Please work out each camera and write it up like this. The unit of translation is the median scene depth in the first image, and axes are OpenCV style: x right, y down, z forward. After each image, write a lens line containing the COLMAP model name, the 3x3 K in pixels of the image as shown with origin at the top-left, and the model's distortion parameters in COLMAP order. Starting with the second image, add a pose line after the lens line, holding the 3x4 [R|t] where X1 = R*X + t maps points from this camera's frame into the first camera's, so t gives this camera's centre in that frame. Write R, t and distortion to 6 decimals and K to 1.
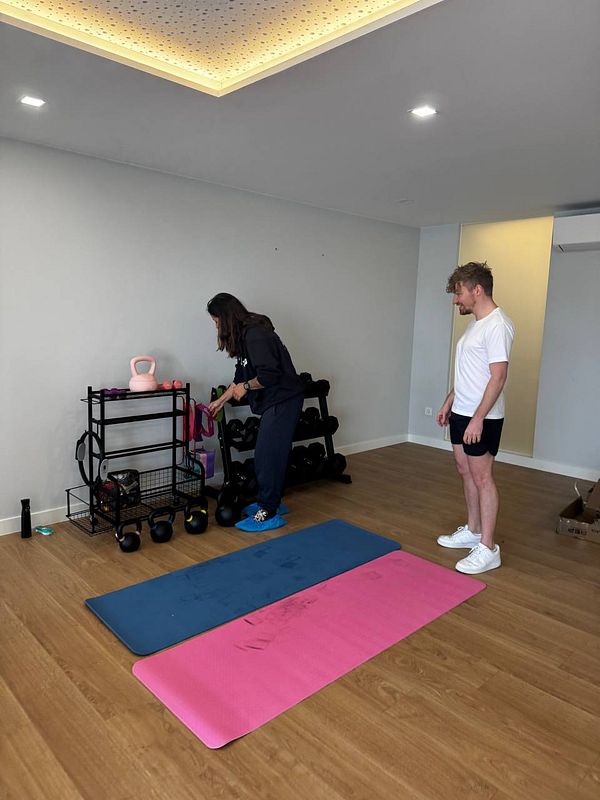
lens RADIAL K [[565.3, 0, 302.6], [0, 565.3, 391.5], [0, 0, 1]] dist [0.050312, -0.056452]
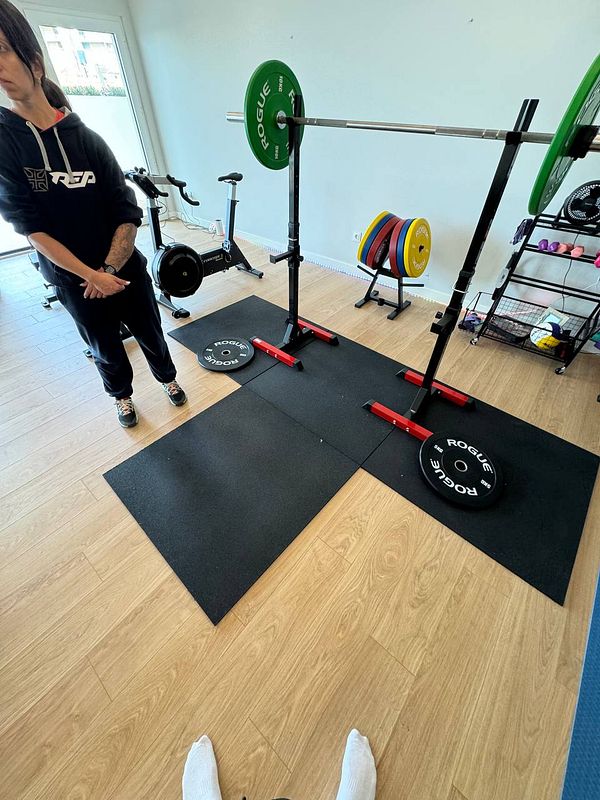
lens RADIAL K [[316.9, 0, 298.6], [0, 316.9, 398.9], [0, 0, 1]] dist [-0.002205, -0.000261]
pose [[0.100863, 0.671290, -0.734300, 0.276870], [-0.138498, 0.740352, 0.657798, -0.076985], [0.985213, 0.035352, 0.167647, 0.511816]]
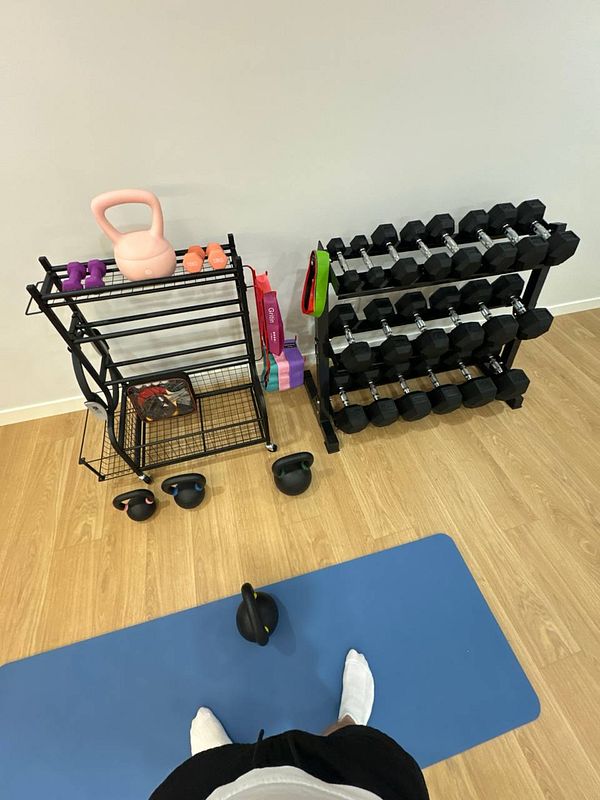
lens RADIAL K [[313.4, 0, 298.3], [0, 313.4, 399.4], [0, 0, 1]] dist [-0.000672, 0.000232]
pose [[0.879545, 0.358476, -0.312884, -0.046016], [-0.047017, 0.719832, 0.692554, -0.132403], [0.473488, -0.594421, 0.649979, 0.929172]]
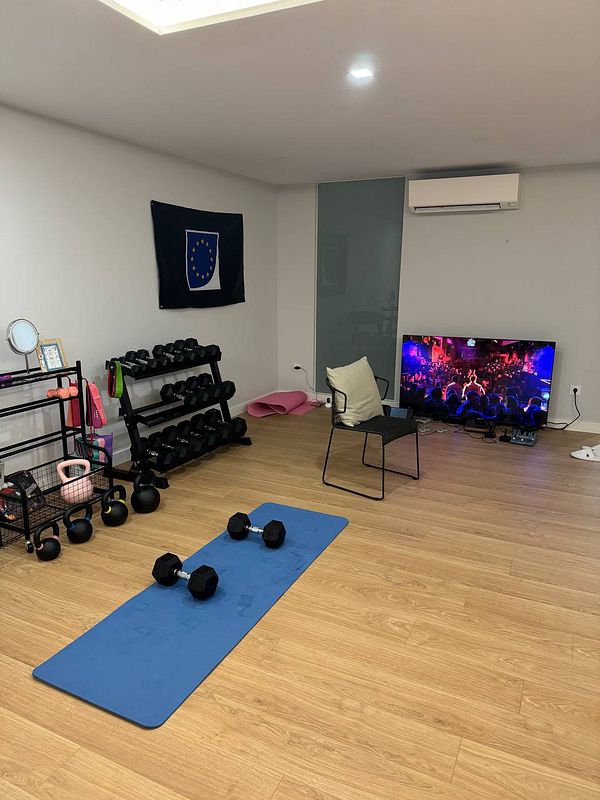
lens RADIAL K [[565.3, 0, 299.9], [0, 565.3, 400.5], [0, 0, 1]] dist [0.050312, -0.056452]
pose [[0.937241, -0.099364, 0.334226, -0.233509], [0.067901, 0.992197, 0.104566, -0.025799], [-0.342008, -0.075309, 0.936675, 0.037624]]
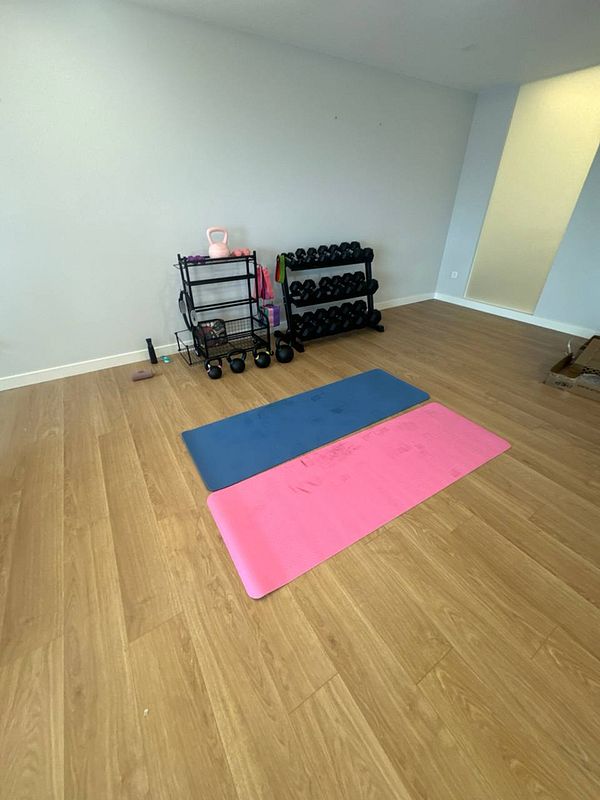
lens RADIAL K [[316.9, 0, 299.9], [0, 316.9, 401.0], [0, 0, 1]] dist [-0.002205, -0.000261]
pose [[0.979104, 0.085252, -0.184629, 0.063247], [-0.001646, 0.911178, 0.412009, -0.001063], [0.203354, -0.403096, 0.892278, 0.301260]]
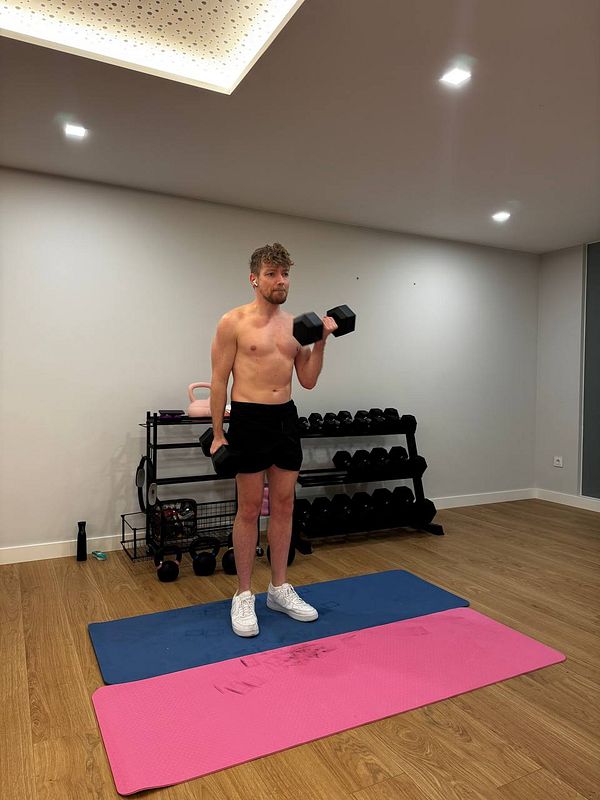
lens RADIAL K [[565.3, 0, 302.1], [0, 565.3, 398.4], [0, 0, 1]] dist [0.050312, -0.056452]
pose [[0.959410, -0.011935, -0.281762, 0.184018], [-0.020079, 0.993678, -0.110460, 0.079688], [0.281299, 0.111634, 0.953105, 0.128135]]
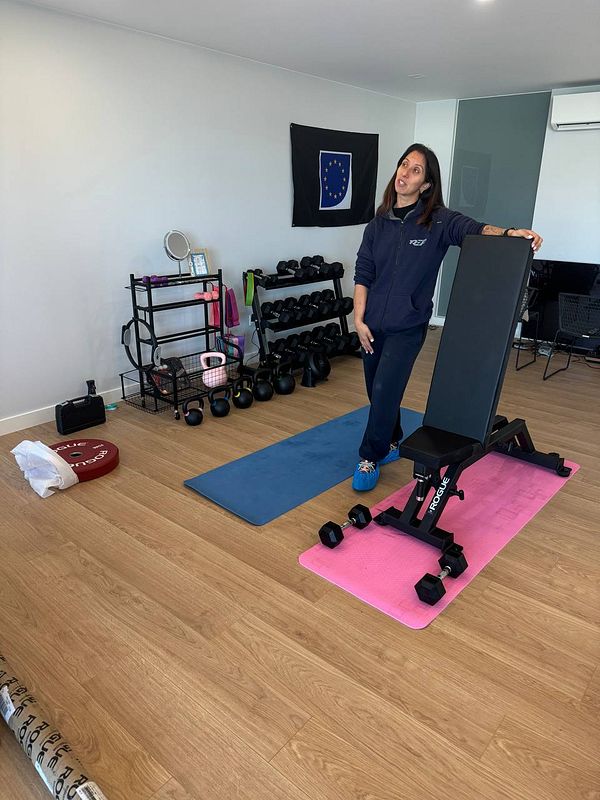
lens RADIAL K [[565.3, 0, 302.4], [0, 565.3, 402.9], [0, 0, 1]] dist [0.050312, -0.056452]
pose [[0.994180, -0.051911, 0.094401, -0.211480], [0.030294, 0.975604, 0.217437, 0.004566], [-0.103385, -0.213312, 0.971499, -0.114233]]
